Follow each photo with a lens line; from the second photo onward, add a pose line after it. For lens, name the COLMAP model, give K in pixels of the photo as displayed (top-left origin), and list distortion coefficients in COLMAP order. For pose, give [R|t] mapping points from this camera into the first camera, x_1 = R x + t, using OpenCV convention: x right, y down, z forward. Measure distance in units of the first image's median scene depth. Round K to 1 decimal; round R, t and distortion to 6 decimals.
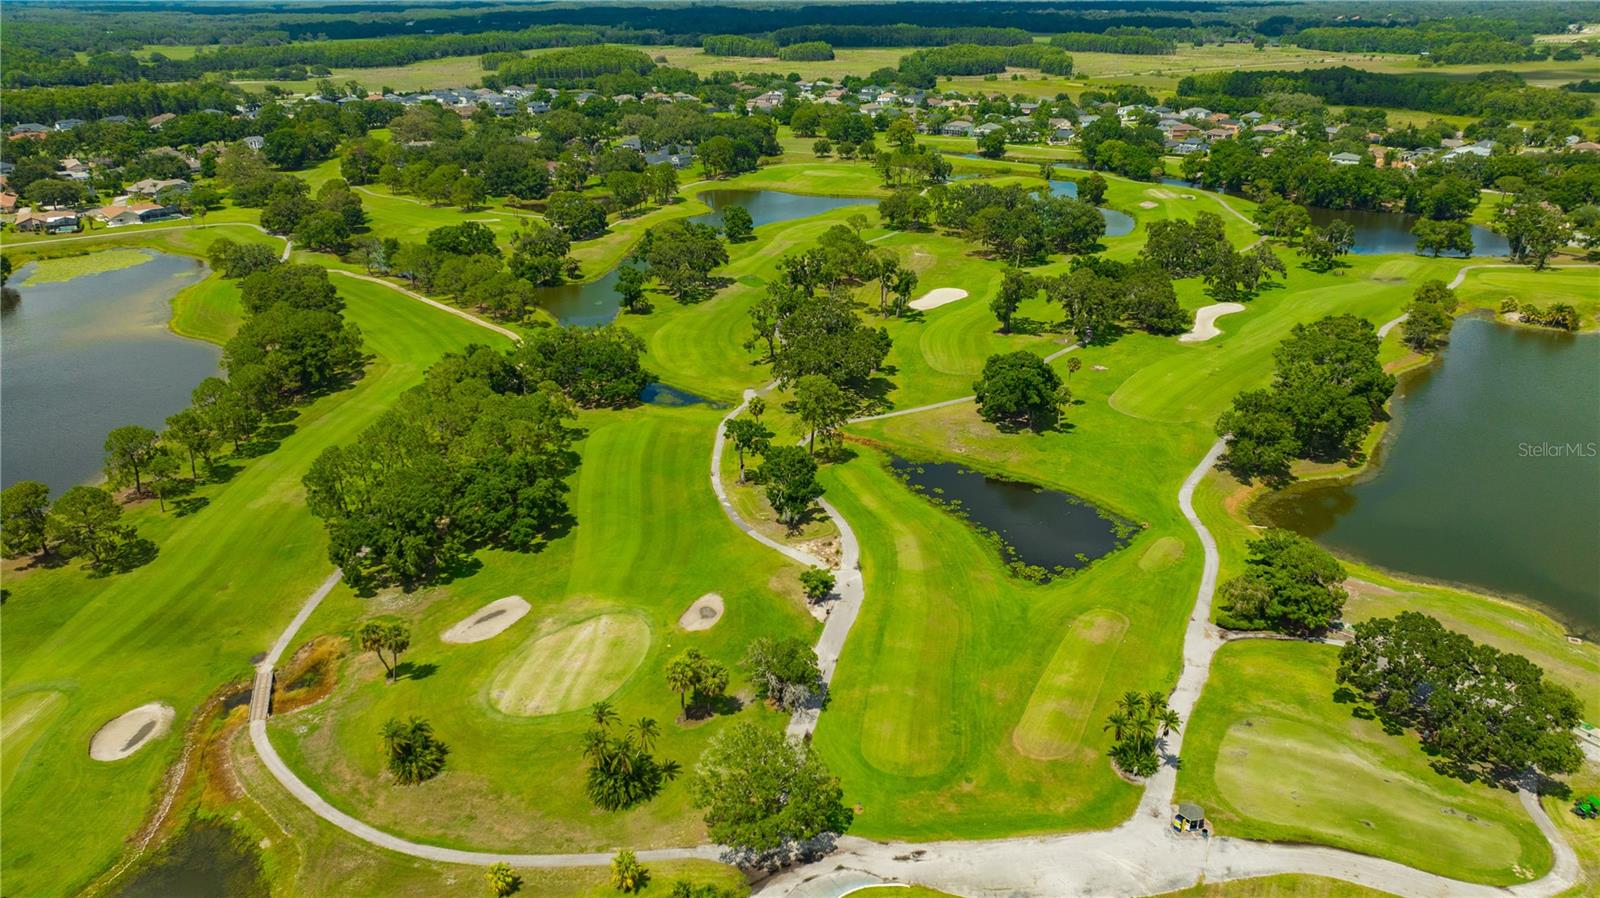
lens RADIAL K [[1074.2, 0, 794.7], [0, 1074.2, 459.0], [0, 0, 1]] dist [-0.014168, 0.017653]
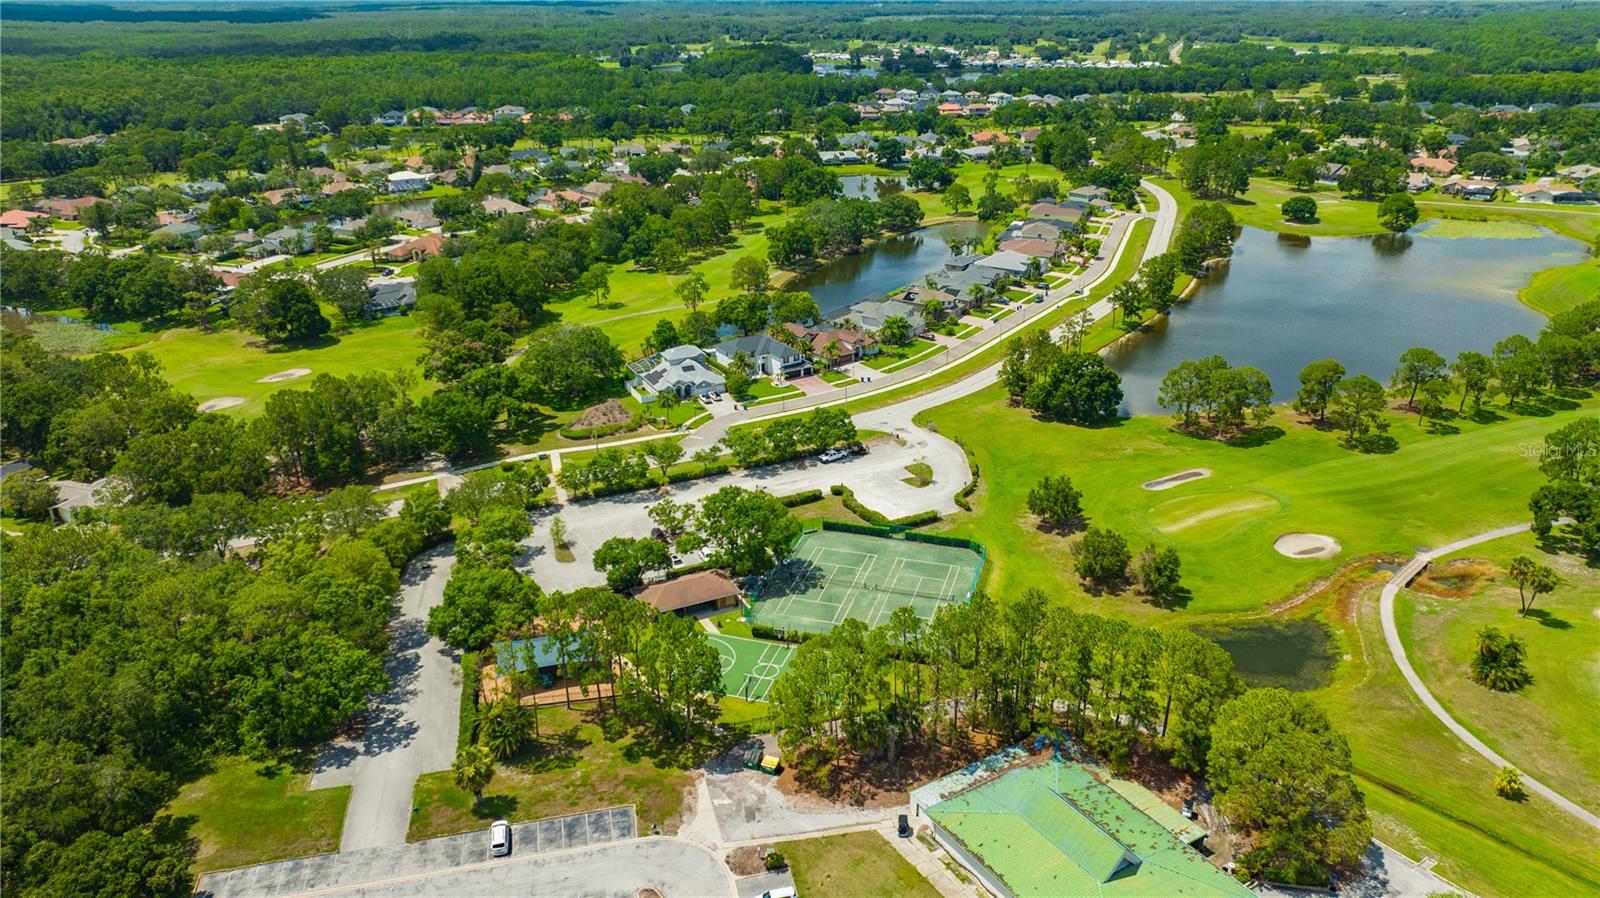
lens RADIAL K [[1074.2, 0, 792.4], [0, 1074.2, 445.4], [0, 0, 1]] dist [-0.014168, 0.017653]
pose [[0.383524, 0.351787, -0.853906, 0.162682], [-0.353529, 0.910107, 0.216156, 0.061688], [0.853186, 0.218980, 0.473414, -0.138972]]
